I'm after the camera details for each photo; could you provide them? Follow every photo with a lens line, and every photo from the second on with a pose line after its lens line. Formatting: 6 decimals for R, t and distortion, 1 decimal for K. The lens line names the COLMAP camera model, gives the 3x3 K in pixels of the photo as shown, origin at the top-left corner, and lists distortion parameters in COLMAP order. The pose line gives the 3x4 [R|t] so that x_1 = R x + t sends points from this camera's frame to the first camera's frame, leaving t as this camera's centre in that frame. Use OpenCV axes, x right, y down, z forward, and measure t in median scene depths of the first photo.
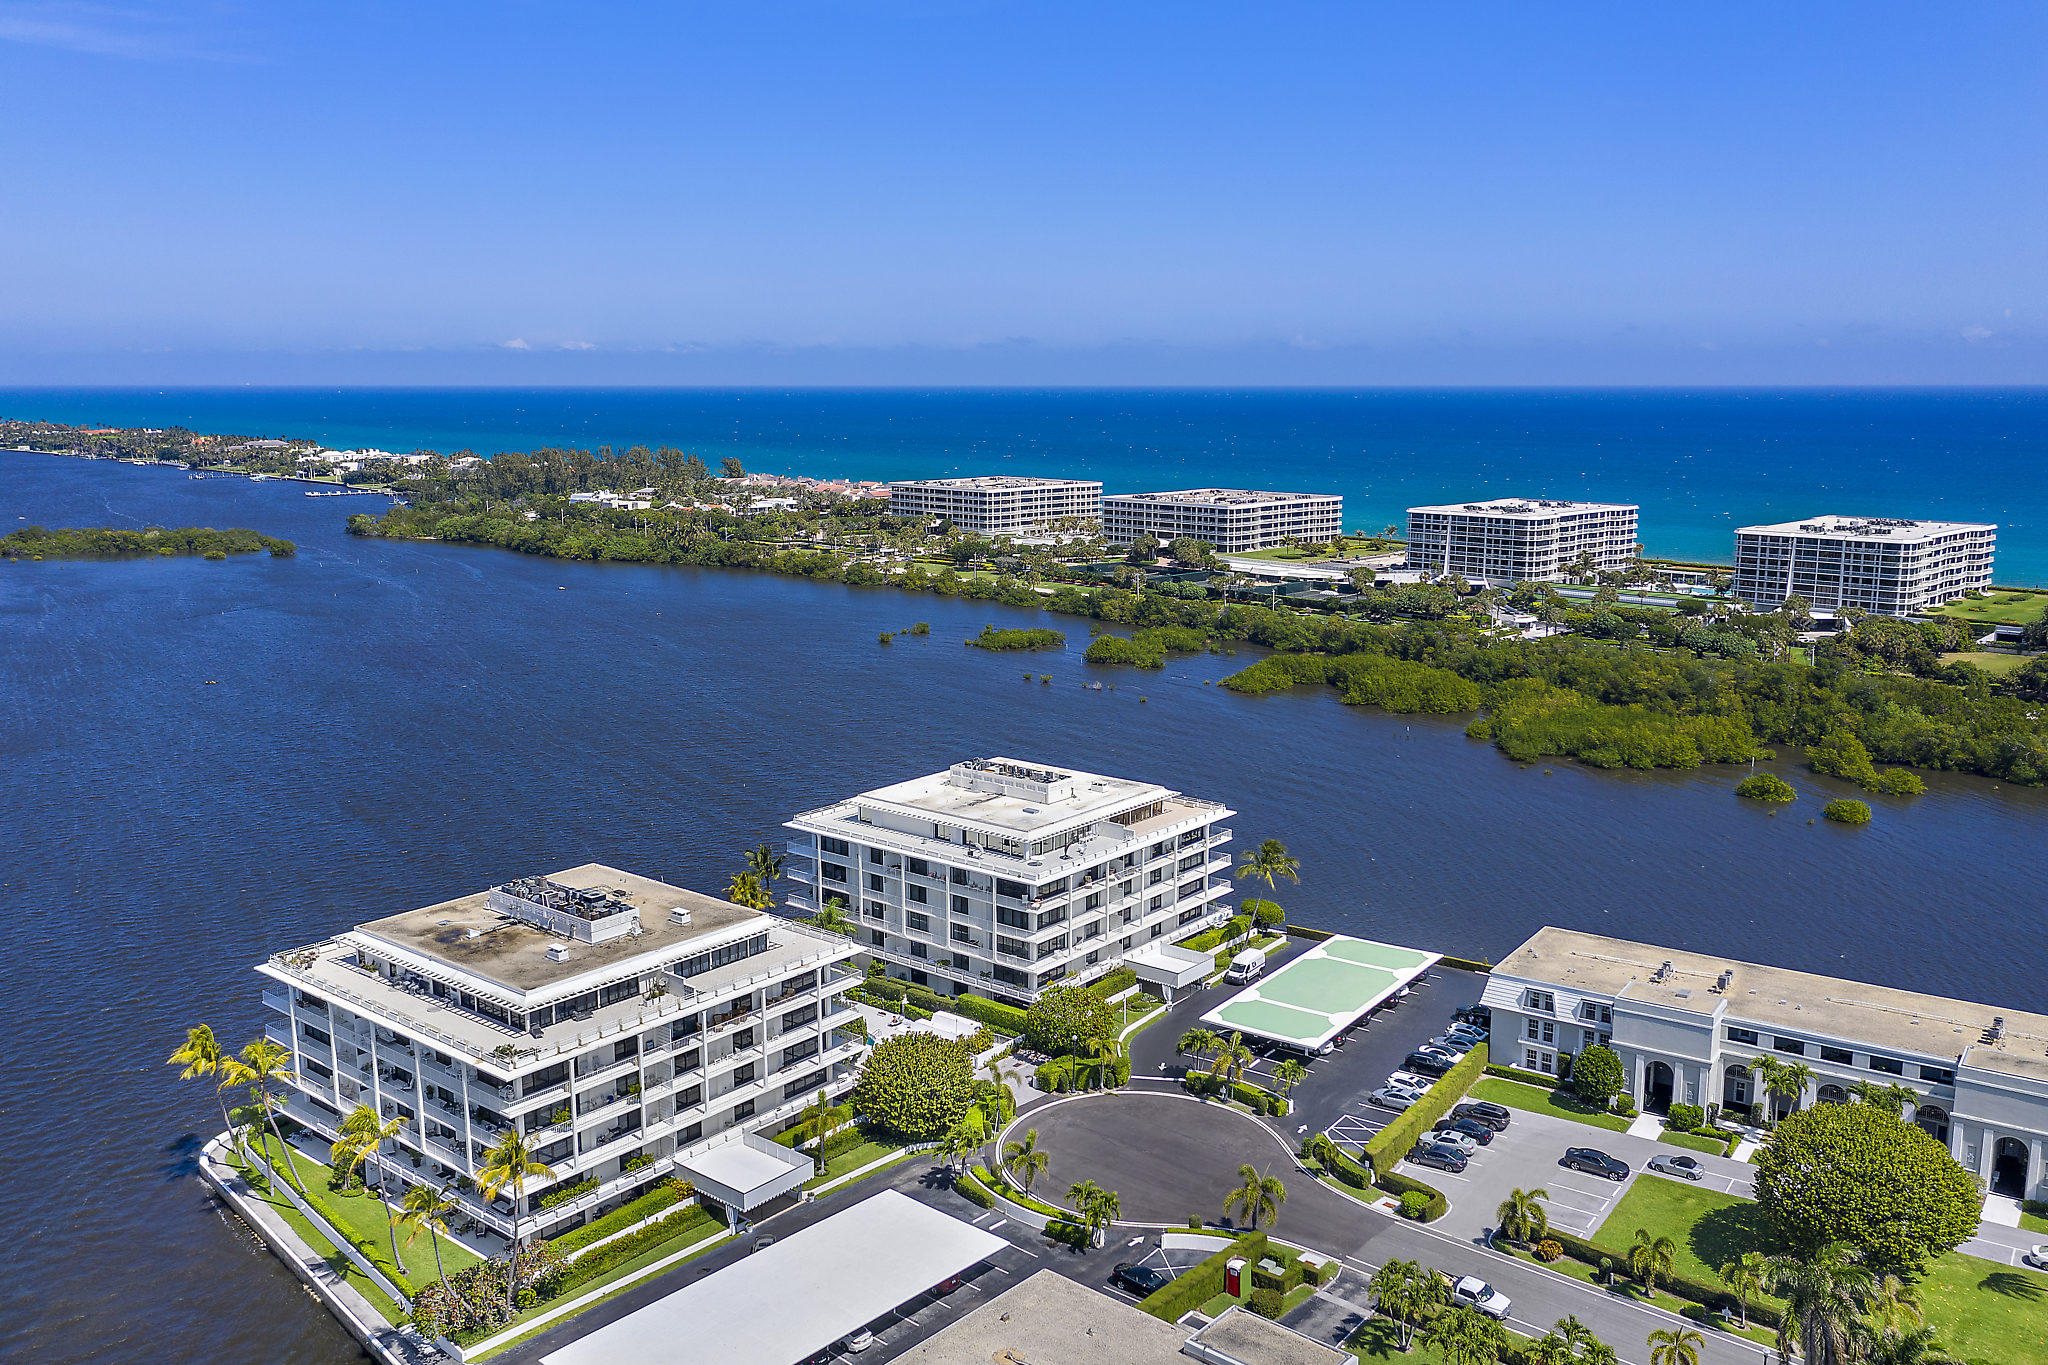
lens RADIAL K [[1670.0, 0, 1024.0], [0, 1670.0, 682.5], [0, 0, 1]] dist [-0.012908, 0.005063]
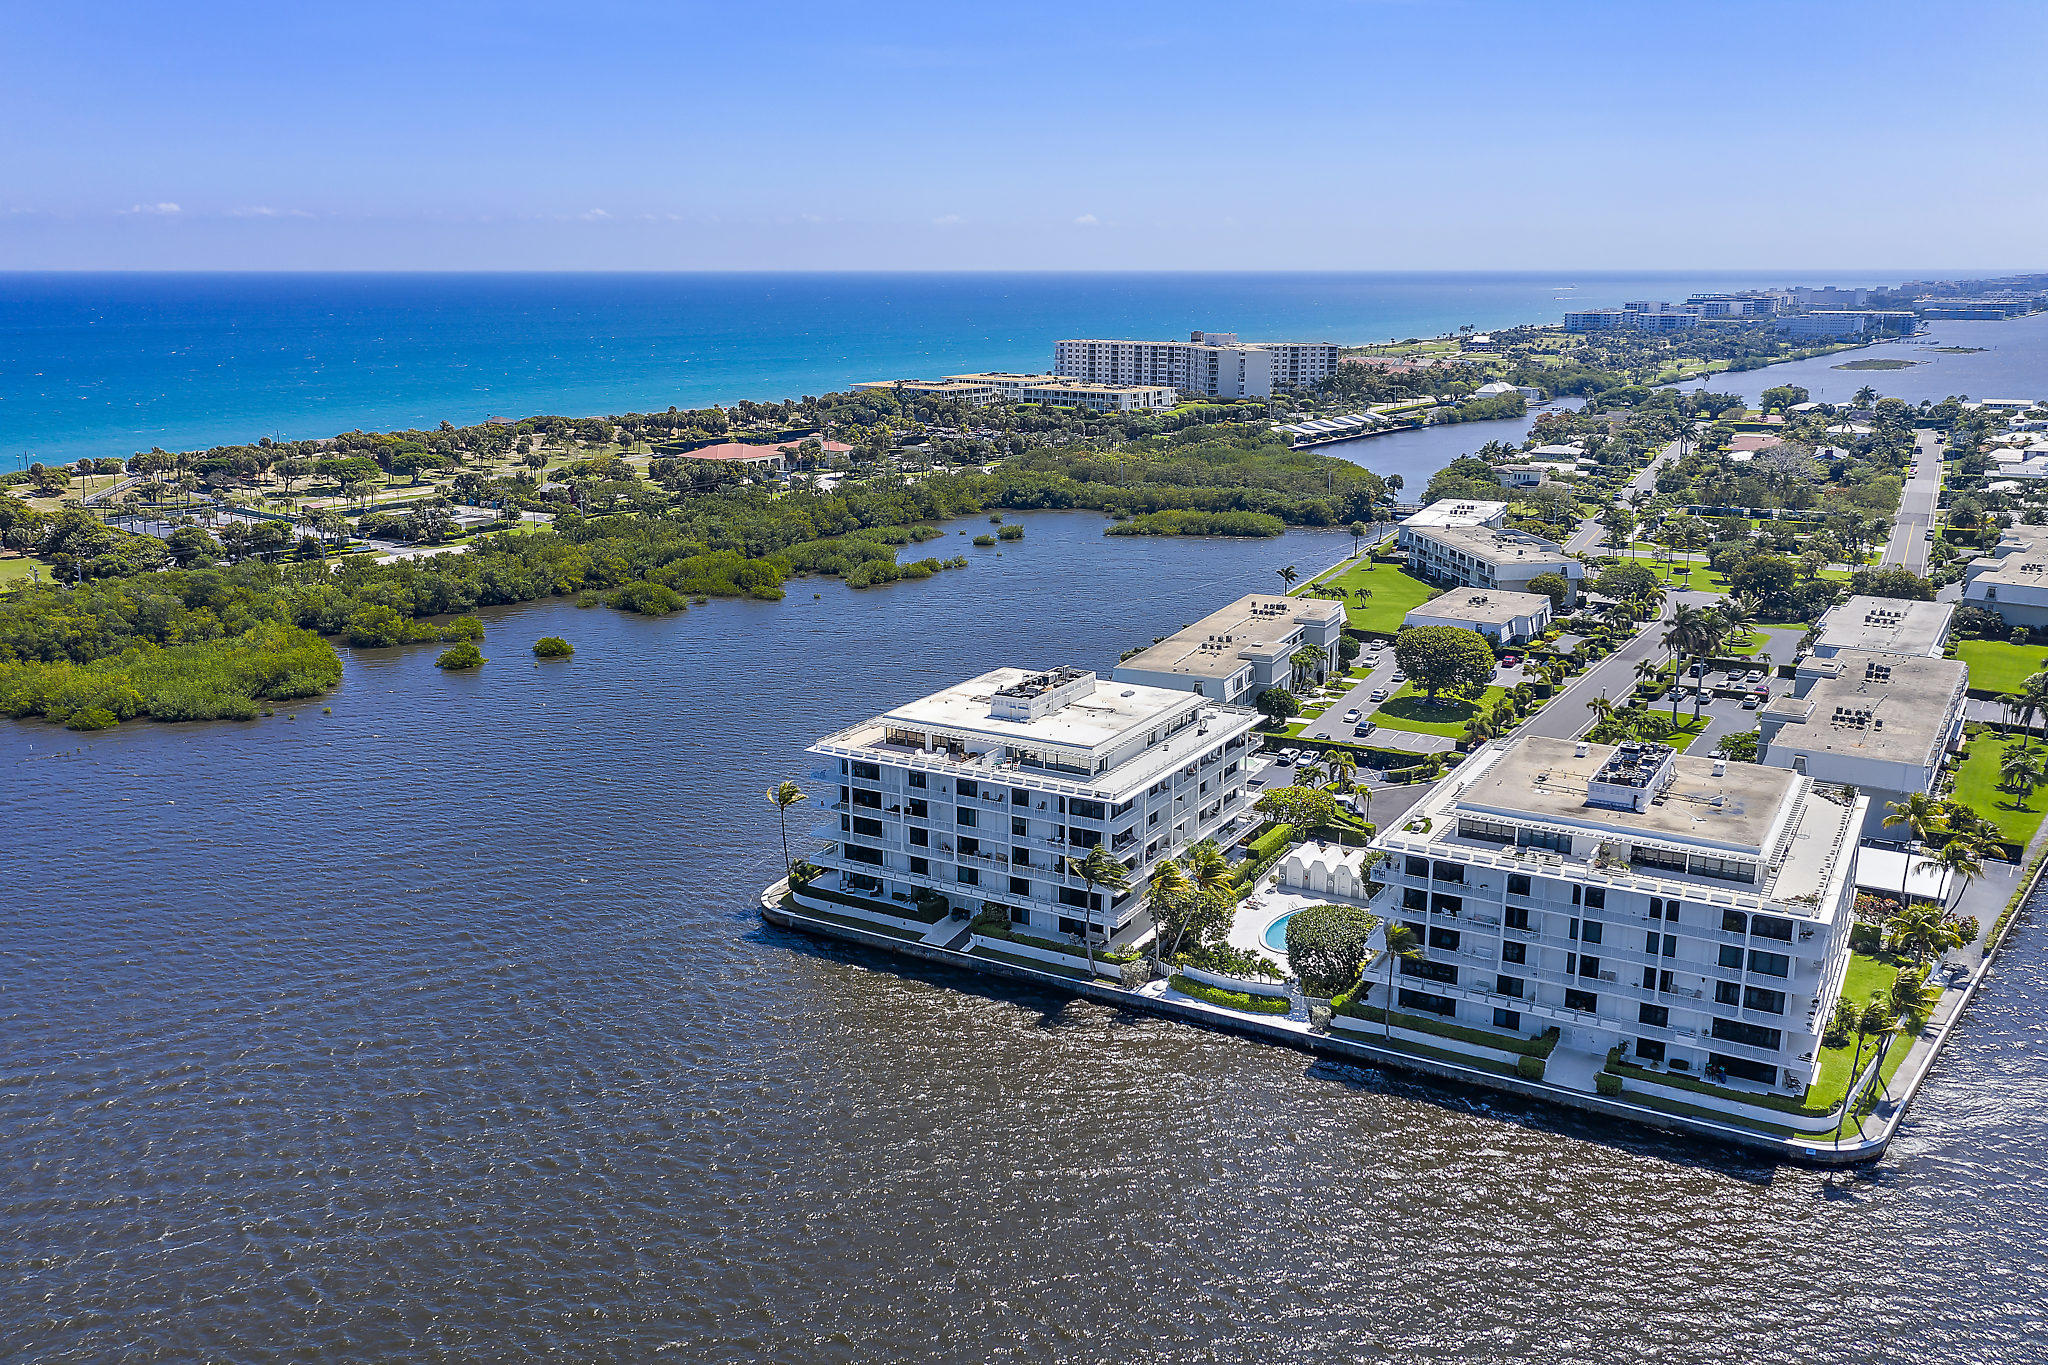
lens RADIAL K [[1670.0, 0, 1024.0], [0, 1670.0, 682.5], [0, 0, 1]] dist [-0.012908, 0.005063]
pose [[-0.162041, -0.230562, 0.959471, -0.326226], [0.173257, 0.950569, 0.257684, -0.067439], [-0.971455, 0.207991, -0.114085, 0.410241]]
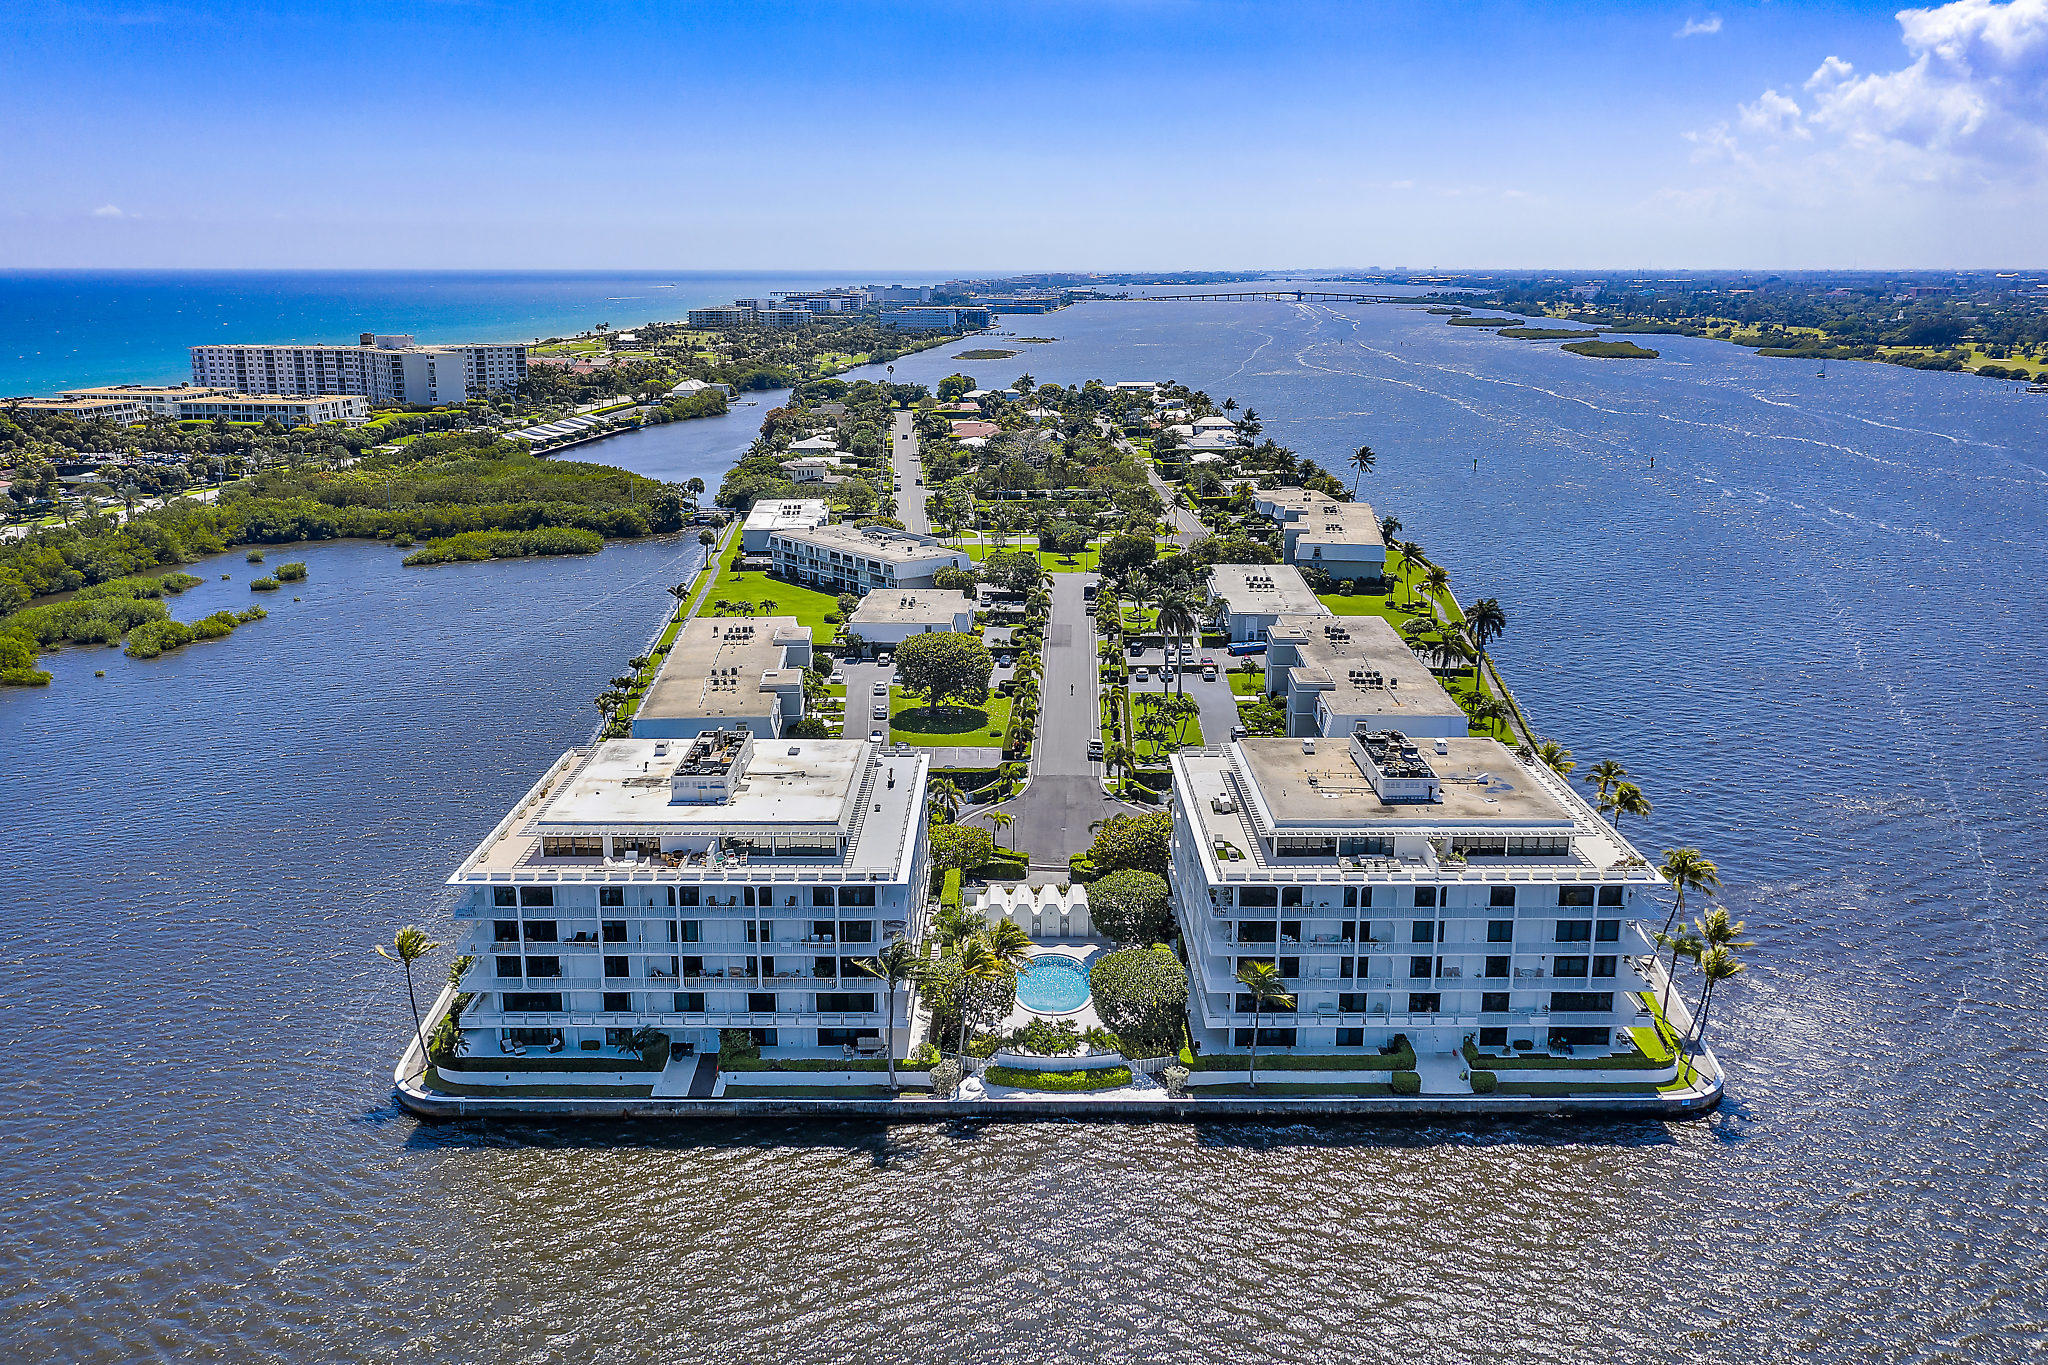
lens RADIAL K [[1670.0, 0, 1024.0], [0, 1670.0, 682.5], [0, 0, 1]] dist [-0.012908, 0.005063]
pose [[-0.637763, -0.181212, 0.748613, -0.242817], [0.133216, 0.931332, 0.338931, -0.078470], [-0.758625, 0.315885, -0.569828, 0.484613]]
